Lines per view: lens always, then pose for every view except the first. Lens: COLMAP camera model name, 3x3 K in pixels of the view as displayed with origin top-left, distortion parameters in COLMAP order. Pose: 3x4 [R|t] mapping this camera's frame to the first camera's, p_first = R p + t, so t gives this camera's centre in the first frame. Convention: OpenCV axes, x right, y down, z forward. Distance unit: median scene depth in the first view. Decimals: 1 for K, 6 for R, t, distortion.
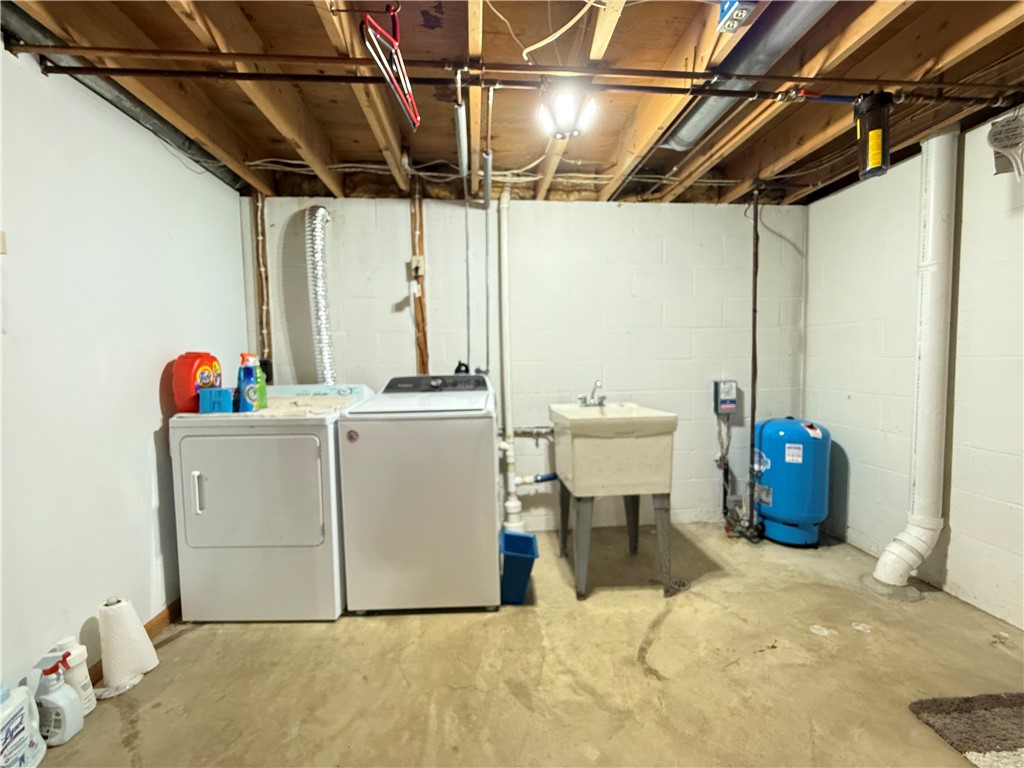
lens RADIAL K [[409.2, 0, 511.2], [0, 409.2, 384.1], [0, 0, 1]] dist [0.000313, 0.000002]
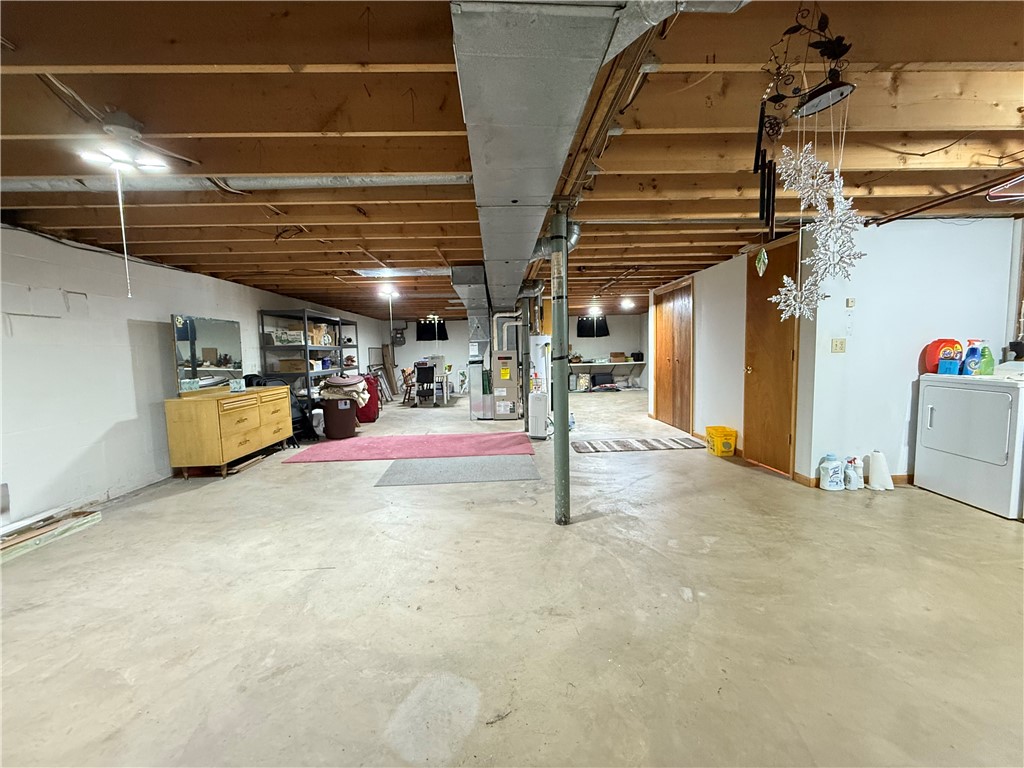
lens RADIAL K [[409.2, 0, 511.2], [0, 409.2, 384.1], [0, 0, 1]] dist [0.000313, 0.000002]
pose [[-0.052442, 0.102317, -0.993369, 1.125233], [-0.037857, 0.993819, 0.104362, 0.000562], [0.997906, 0.043079, -0.048245, -0.775153]]
